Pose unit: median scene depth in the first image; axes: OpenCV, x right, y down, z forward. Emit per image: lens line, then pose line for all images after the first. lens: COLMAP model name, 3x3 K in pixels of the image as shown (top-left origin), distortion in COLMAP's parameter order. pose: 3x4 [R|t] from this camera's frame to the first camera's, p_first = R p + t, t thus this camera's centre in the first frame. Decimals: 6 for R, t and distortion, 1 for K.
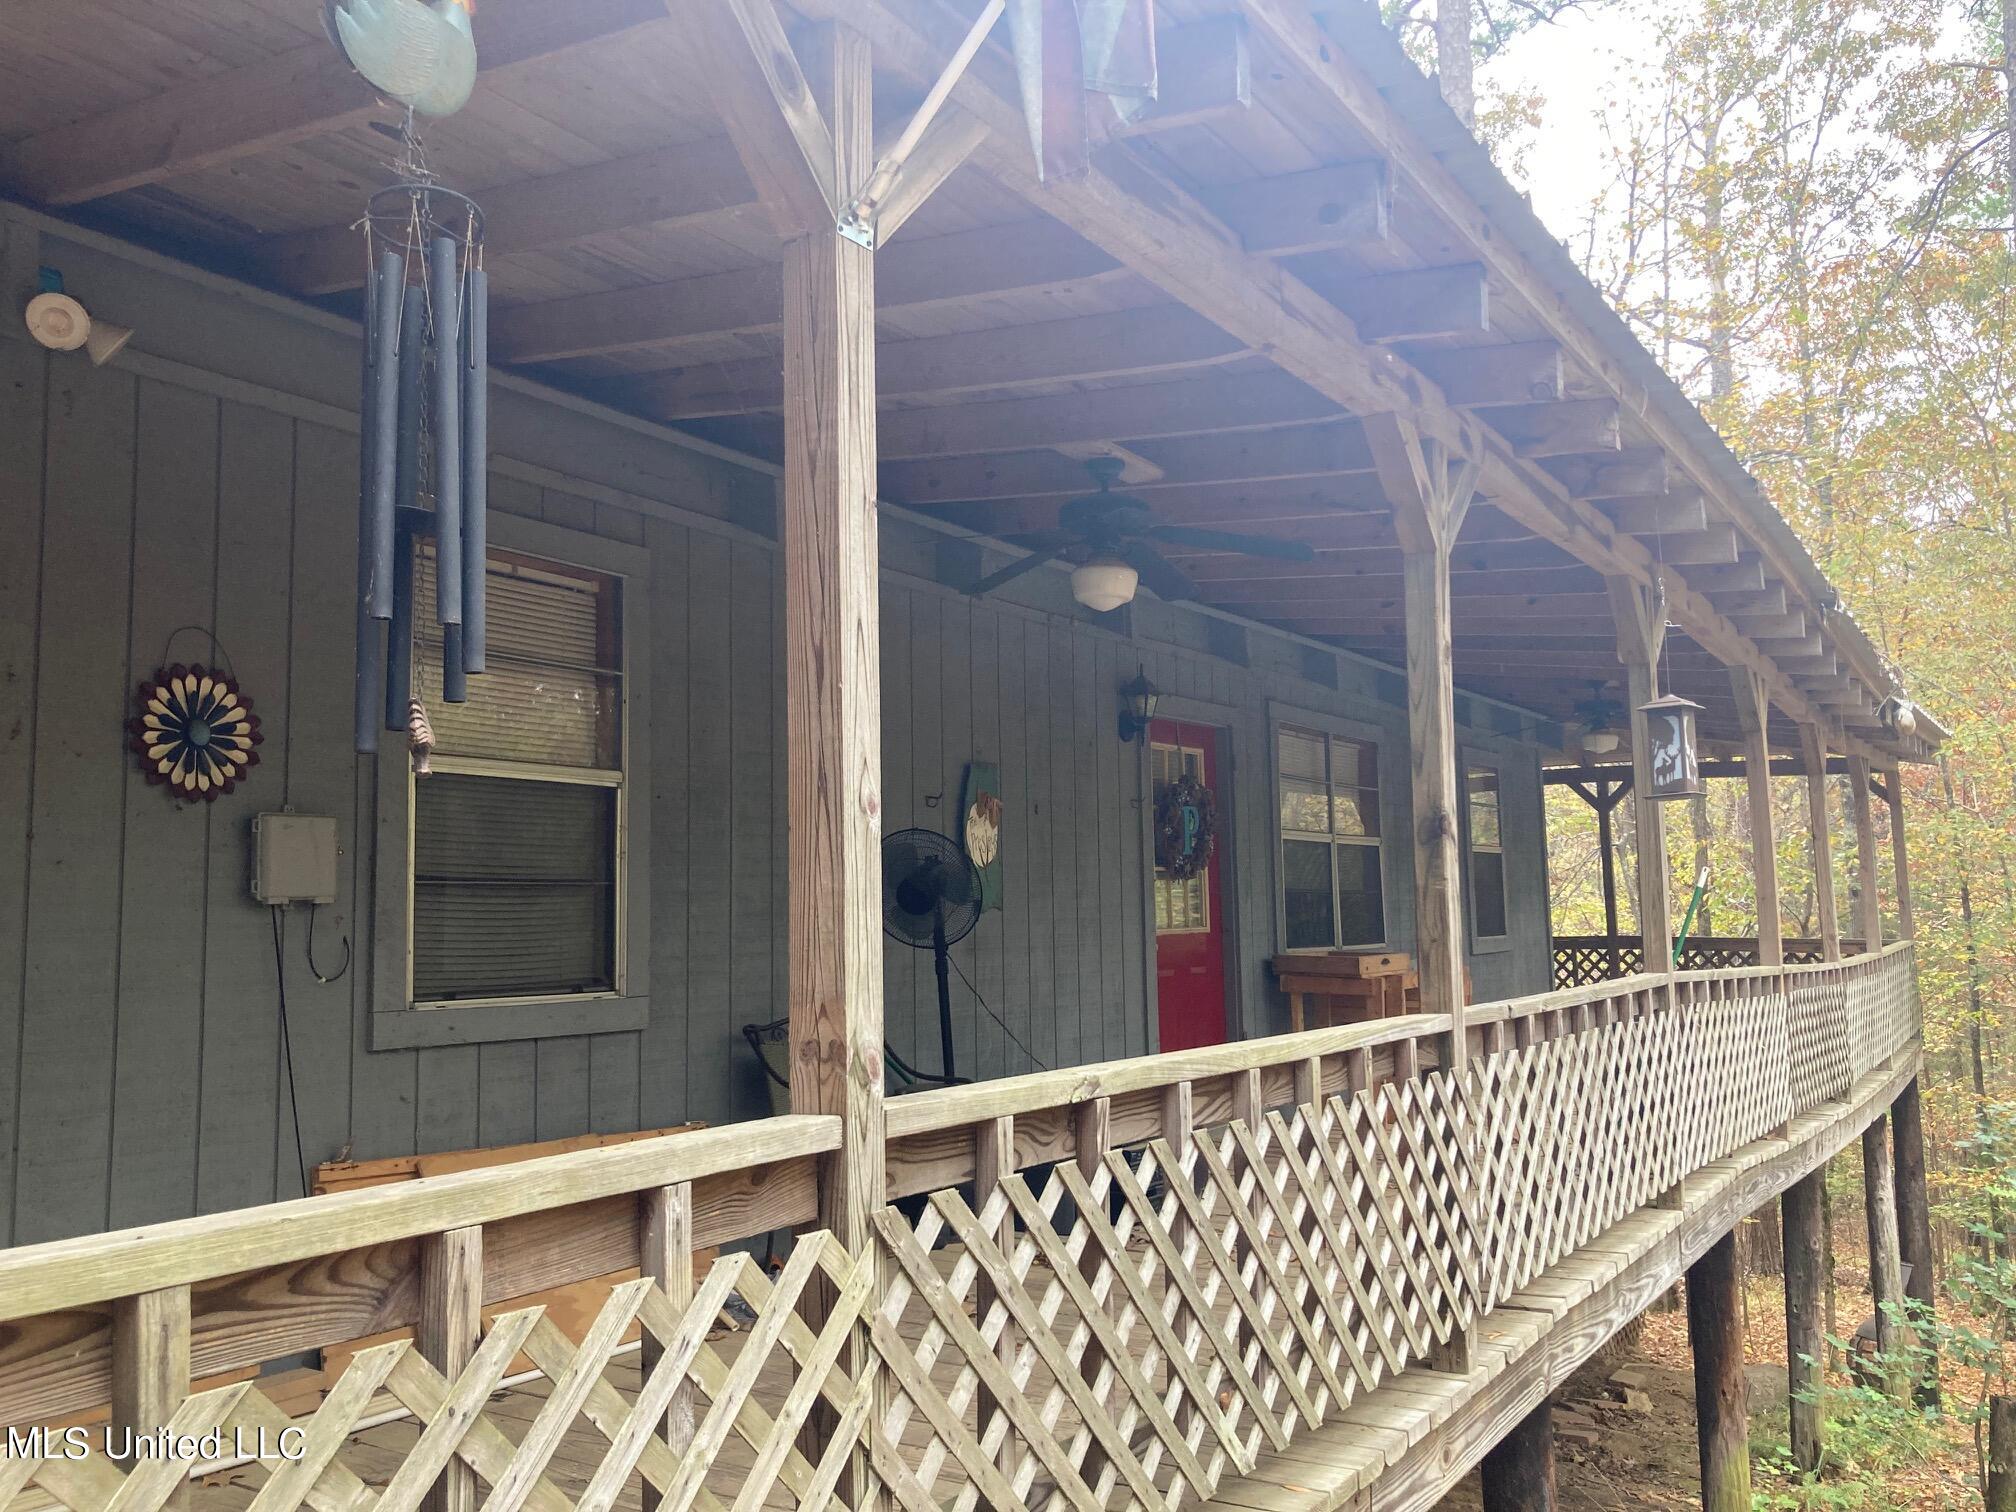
lens RADIAL K [[1643.9, 0, 1004.8], [0, 1643.9, 747.5], [0, 0, 1]] dist [0.023714, -0.009138]
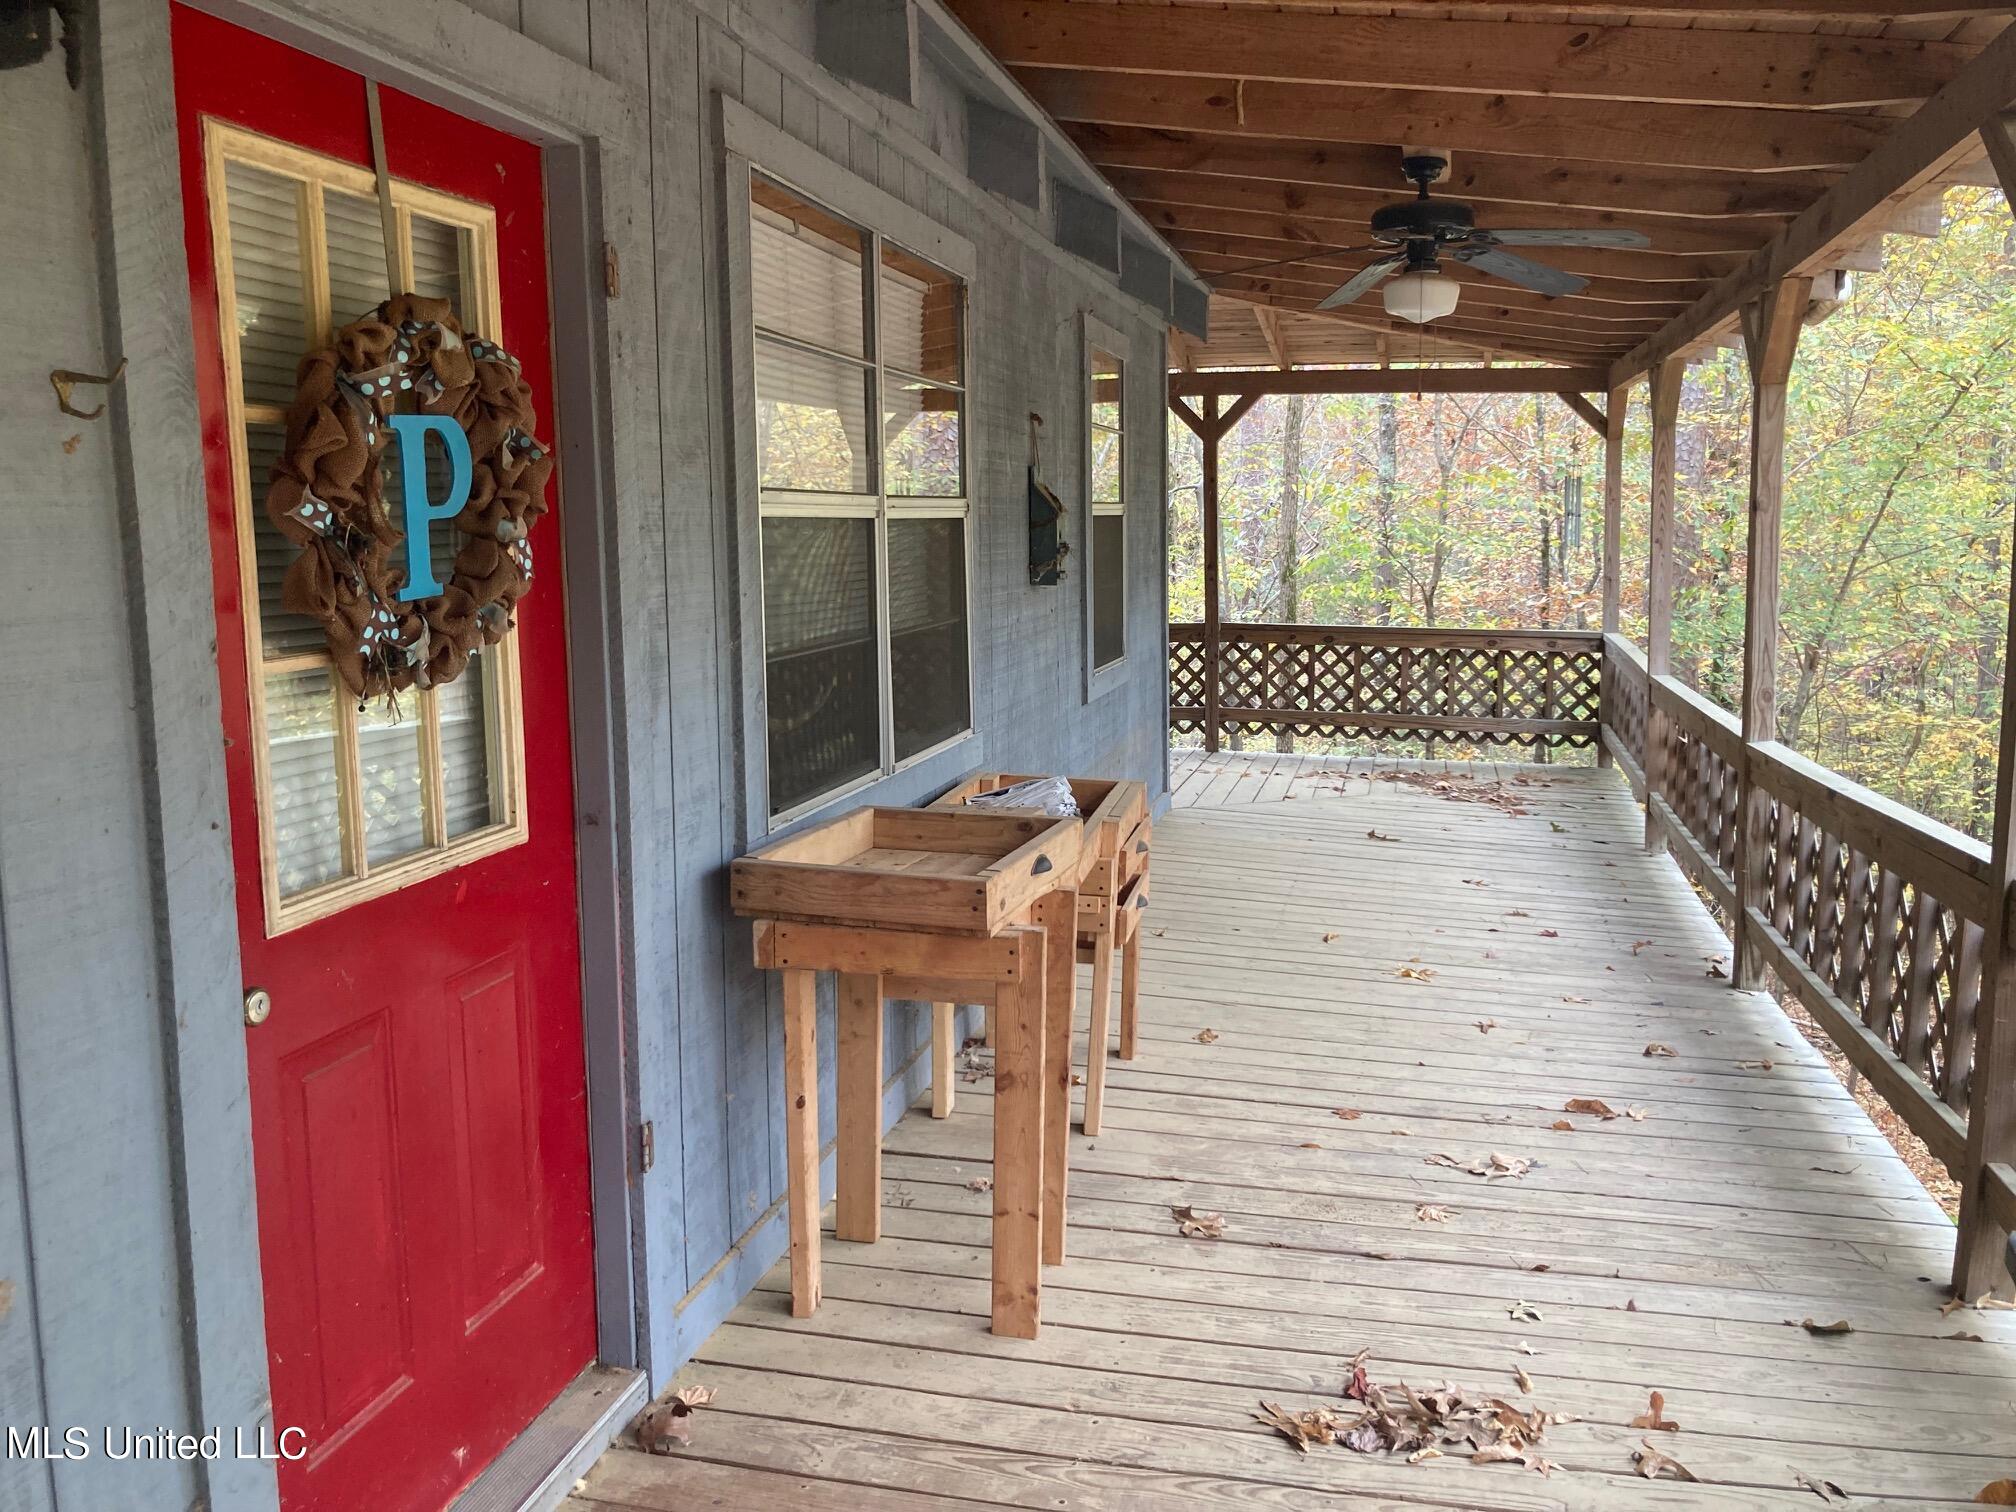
lens RADIAL K [[1643.9, 0, 995.3], [0, 1643.9, 750.2], [0, 0, 1]] dist [0.023714, -0.009138]
pose [[0.947332, -0.037560, 0.318044, 0.105425], [-0.037325, 0.973381, 0.226133, 0.023214], [-0.318071, -0.226094, 0.920713, 0.665939]]
